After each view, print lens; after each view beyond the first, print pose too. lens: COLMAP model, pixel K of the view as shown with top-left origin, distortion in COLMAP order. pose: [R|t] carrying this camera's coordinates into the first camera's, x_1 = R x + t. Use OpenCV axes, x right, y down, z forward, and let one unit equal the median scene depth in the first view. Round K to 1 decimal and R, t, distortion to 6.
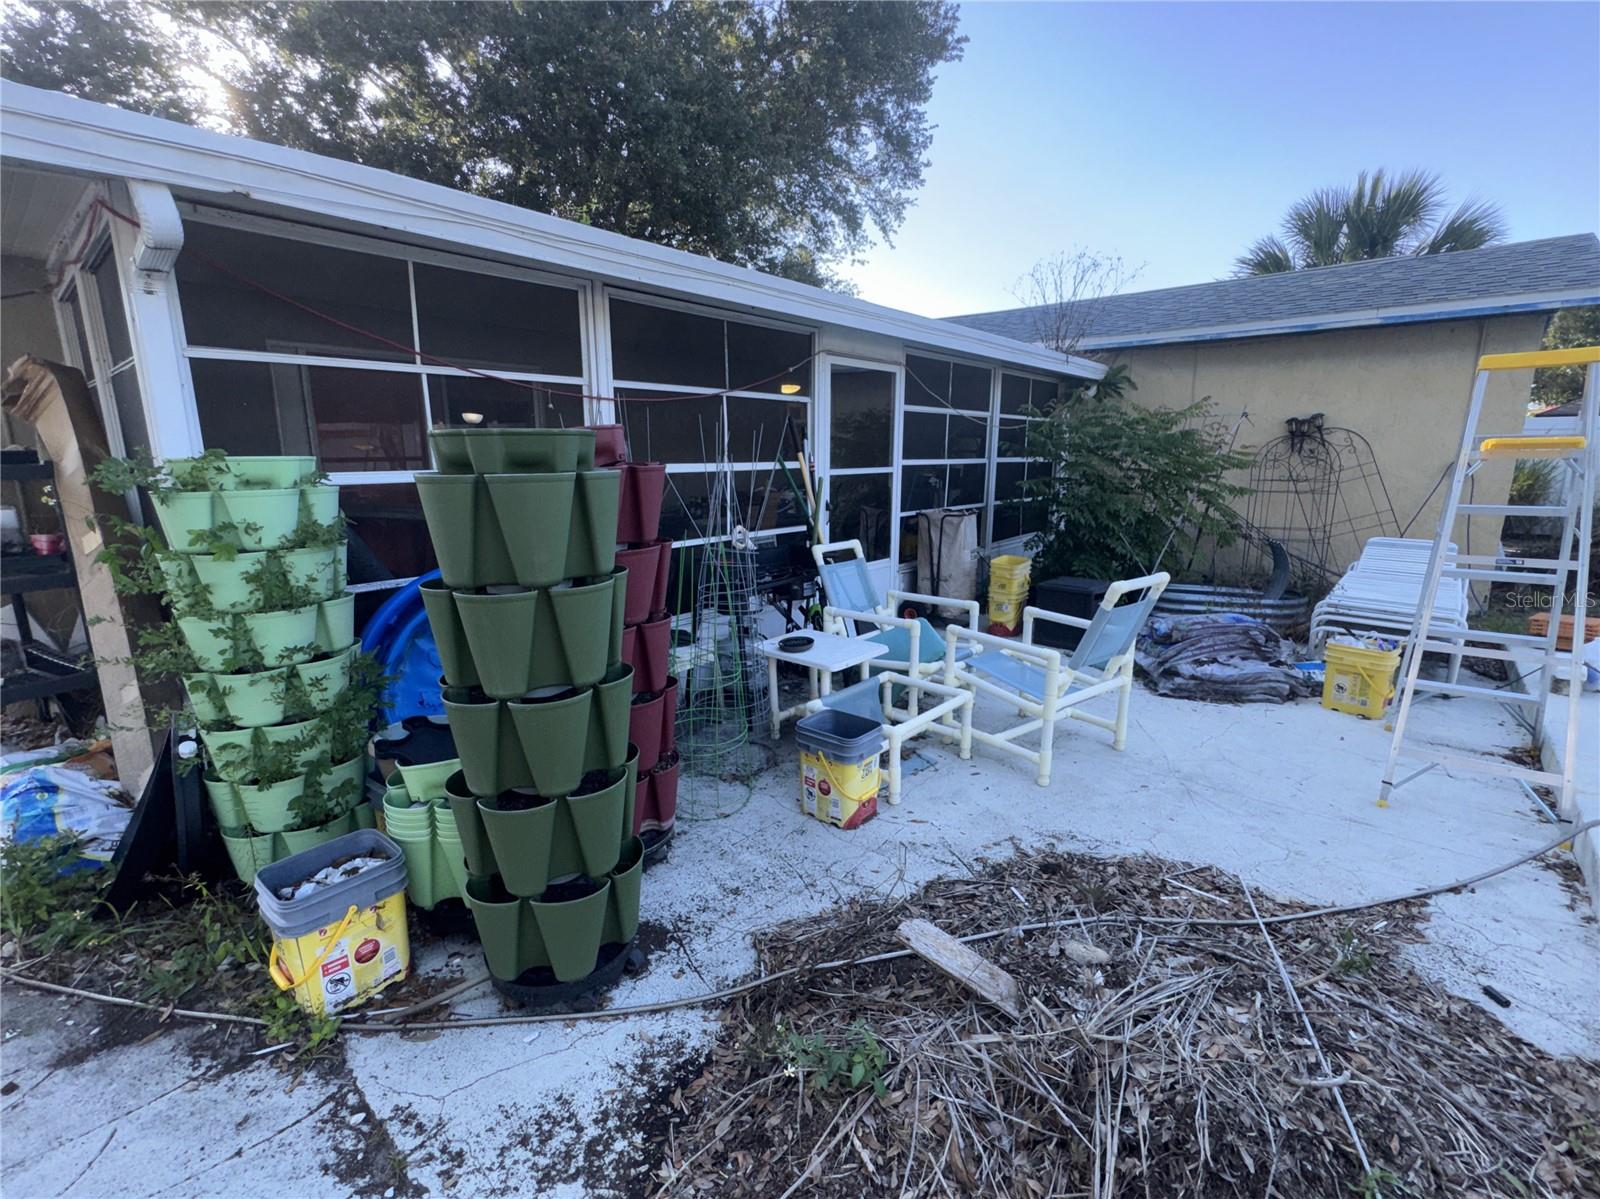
lens RADIAL K [[728.5, 0, 800.0], [0, 728.5, 599.5], [0, 0, 1]] dist [0.001145, 0.000073]
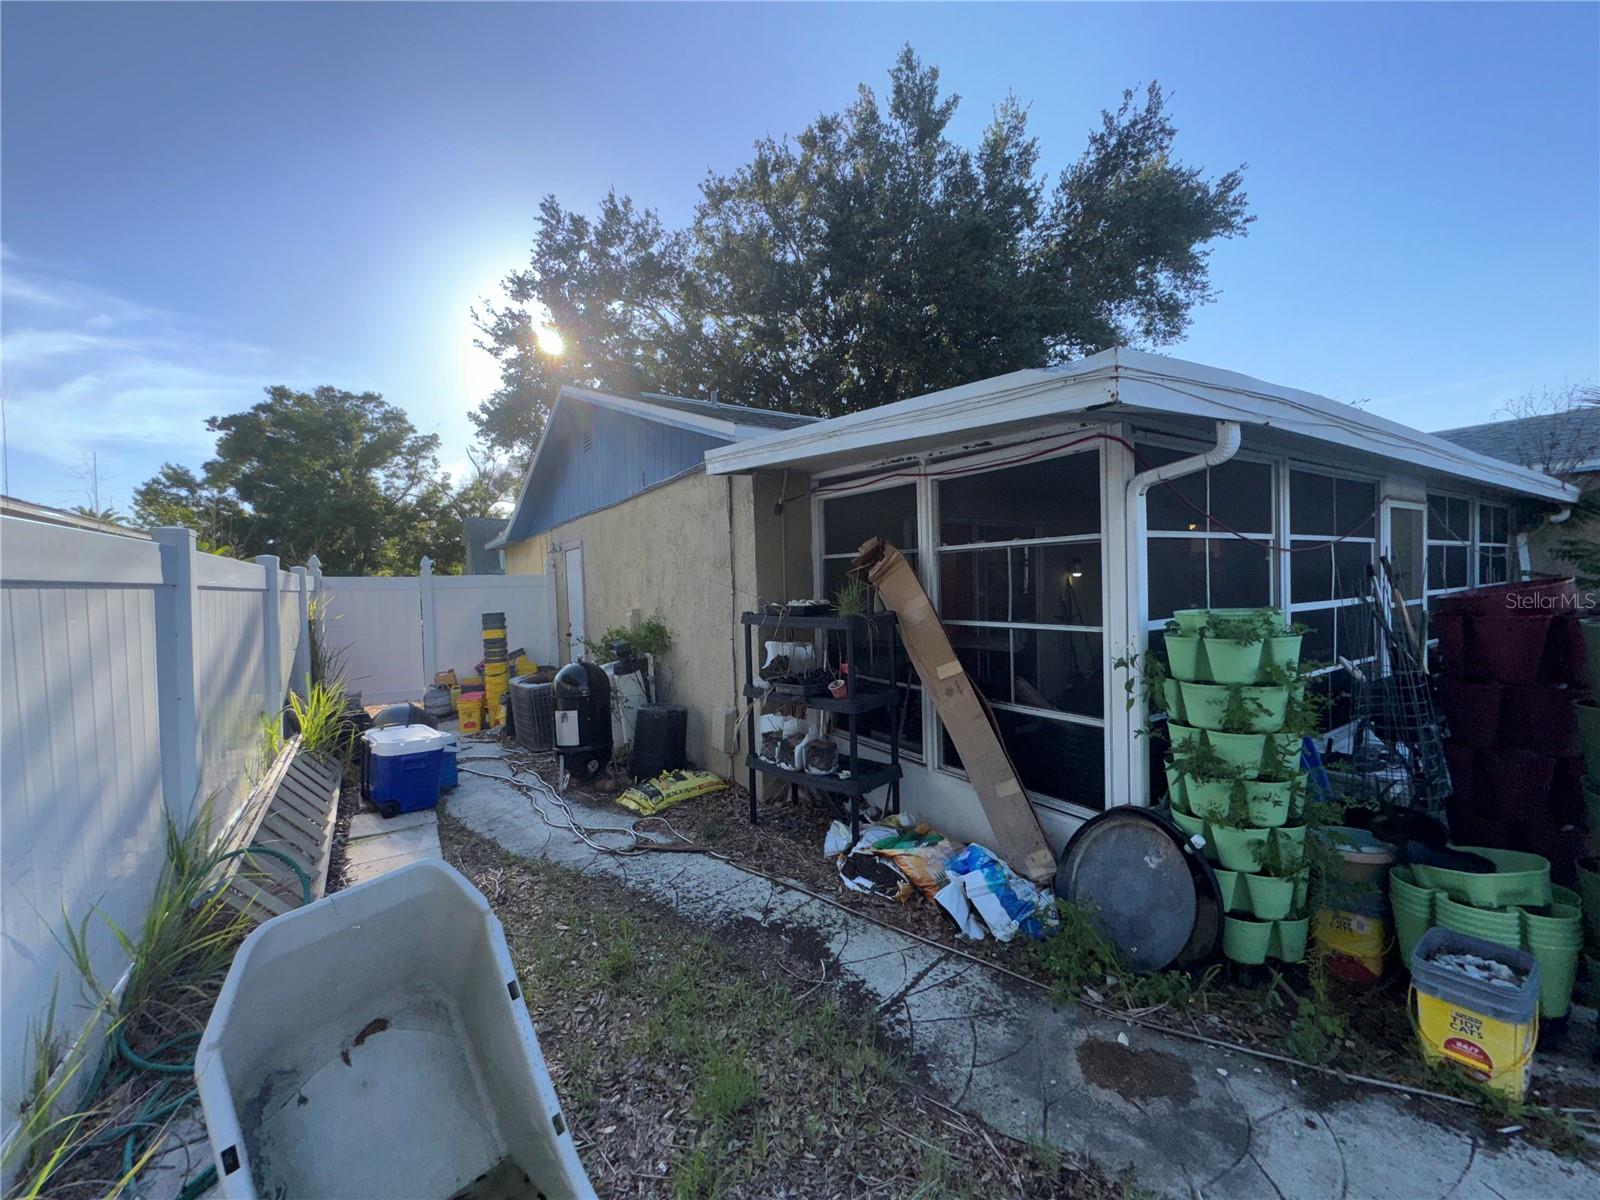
lens RADIAL K [[639.7, 0, 800.0], [0, 639.7, 600.0], [0, 0, 1]] dist [-0.000313, -0.000574]
pose [[0.957130, -0.015271, -0.289255, -0.434762], [-0.031965, 0.986942, -0.157873, -0.003716], [0.287889, 0.160351, 0.944144, -0.116978]]
